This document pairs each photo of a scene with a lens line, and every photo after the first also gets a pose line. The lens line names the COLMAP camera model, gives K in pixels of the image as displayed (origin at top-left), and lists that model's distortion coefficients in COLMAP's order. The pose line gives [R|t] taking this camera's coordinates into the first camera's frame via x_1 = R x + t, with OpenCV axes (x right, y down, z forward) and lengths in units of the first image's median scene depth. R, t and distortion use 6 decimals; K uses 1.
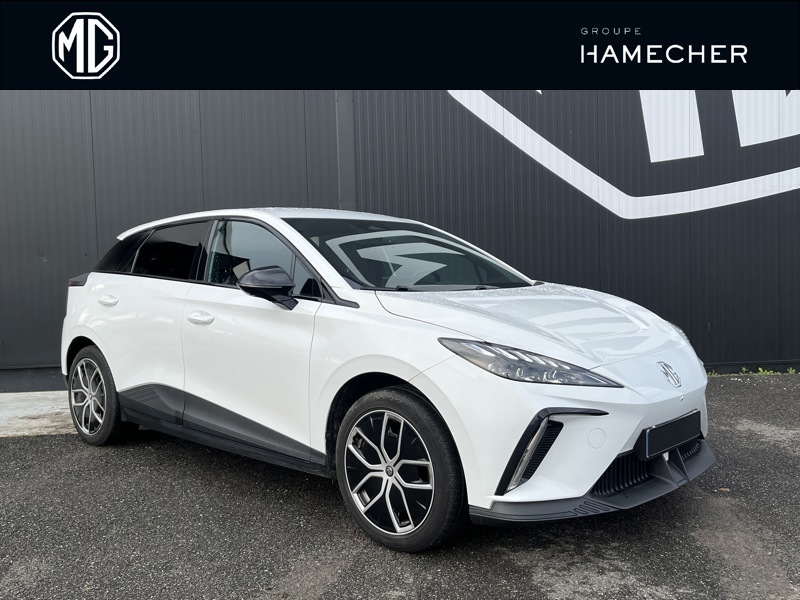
lens RADIAL K [[761.5, 0, 403.8], [0, 761.5, 298.2], [0, 0, 1]] dist [0.016639, 0.000000]
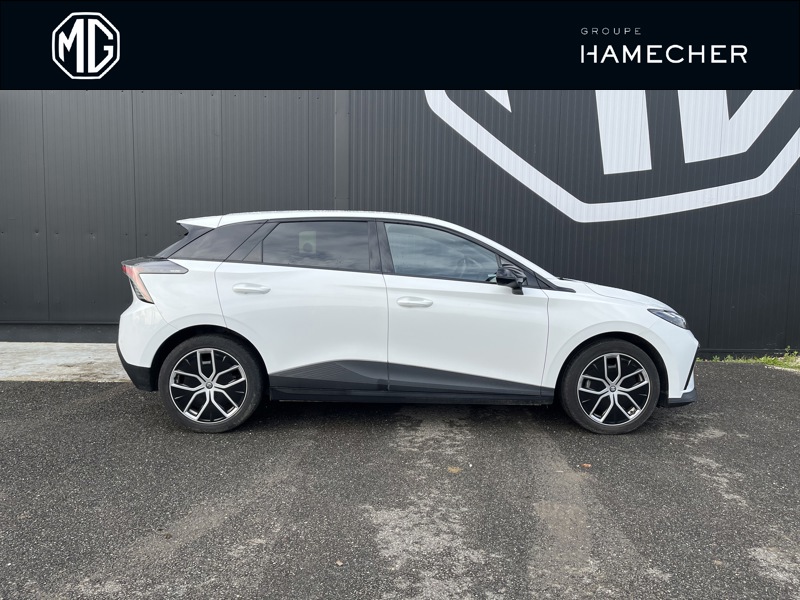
lens RADIAL K [[625.8, 0, 400.9], [0, 625.8, 306.1], [0, 0, 1]] dist [0.045600, -0.089574]
pose [[0.996943, 0.048863, -0.060966, 0.128847], [-0.045449, 0.997386, 0.056180, -0.026178], [0.063552, -0.053237, 0.996558, 0.018428]]
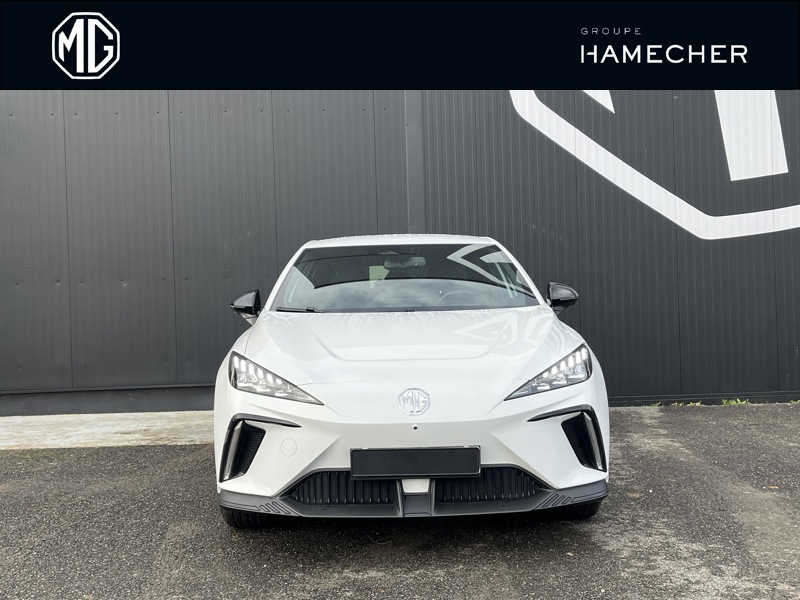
lens RADIAL K [[899.9, 0, 395.8], [0, 899.9, 295.8], [0, 0, 1]] dist [0.010497, 0.000000]
pose [[0.996976, -0.003519, -0.077632, -0.015906], [0.000508, 0.999248, -0.038767, 0.017161], [0.077710, 0.038611, 0.996228, -0.250905]]
